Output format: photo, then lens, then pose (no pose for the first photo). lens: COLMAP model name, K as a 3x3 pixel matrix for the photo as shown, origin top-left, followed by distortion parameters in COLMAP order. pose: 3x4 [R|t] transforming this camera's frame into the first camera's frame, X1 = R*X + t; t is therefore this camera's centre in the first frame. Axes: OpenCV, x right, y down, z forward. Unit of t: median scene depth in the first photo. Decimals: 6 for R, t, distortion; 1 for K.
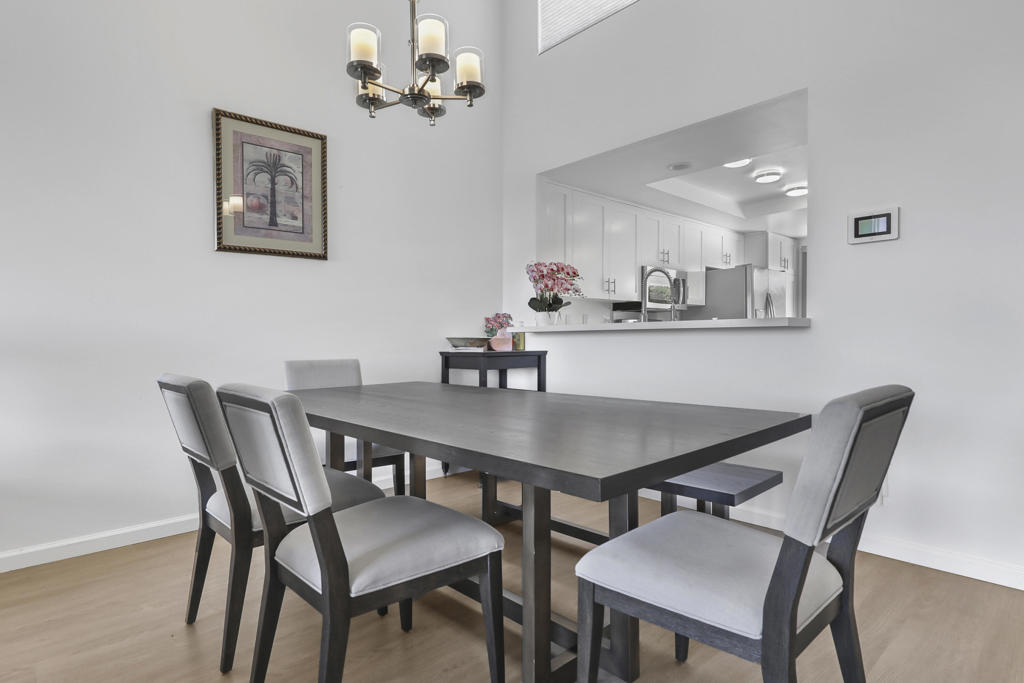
lens RADIAL K [[547.7, 0, 512.0], [0, 547.7, 341.5], [0, 0, 1]] dist [0.019182, -0.000083]
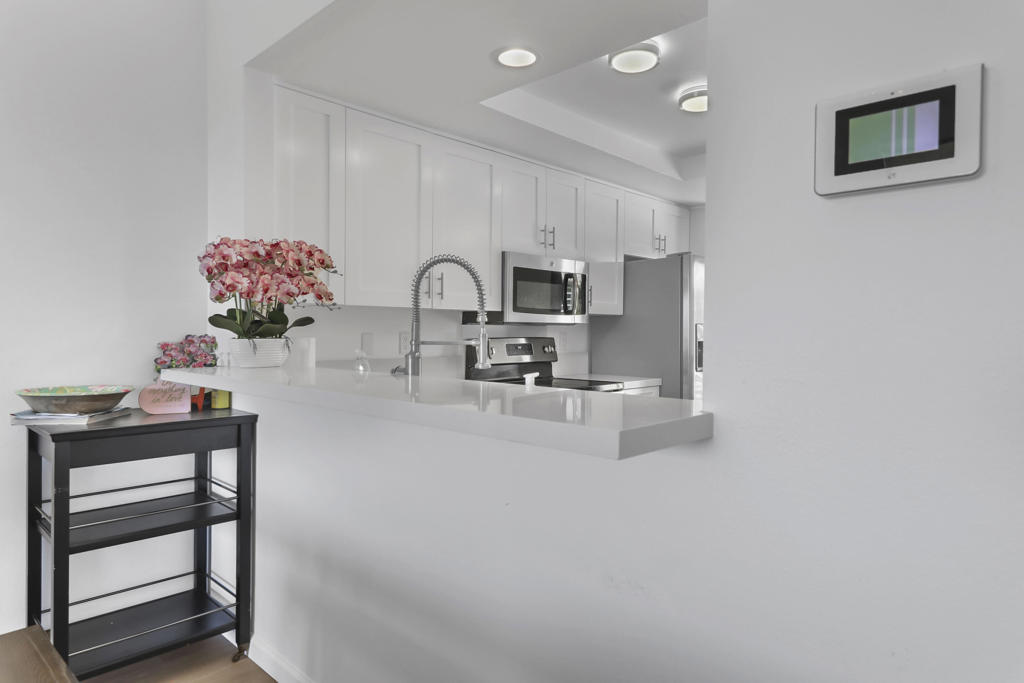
lens RADIAL K [[624.1, 0, 510.5], [0, 624.1, 336.2], [0, 0, 1]] dist [0.028809, 0.000015]
pose [[0.998007, 0.013671, 0.061607, 0.243899], [-0.013744, 0.999905, 0.000765, -0.055050], [-0.061591, -0.001611, 0.998100, 0.383681]]
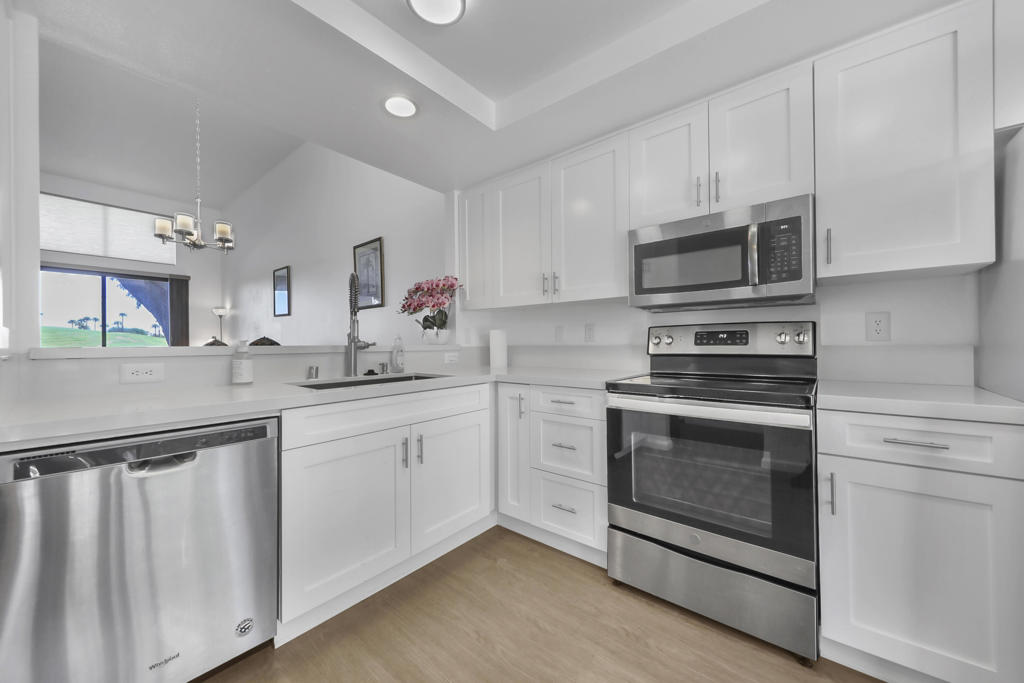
lens RADIAL K [[372.4, 0, 514.9], [0, 372.4, 338.0], [0, 0, 1]] dist [0.002154, -0.000013]
pose [[0.138439, -0.001965, -0.990369, 0.711910], [0.001570, 0.999997, -0.001765, -0.034764], [0.990370, -0.001311, 0.138442, 0.984525]]
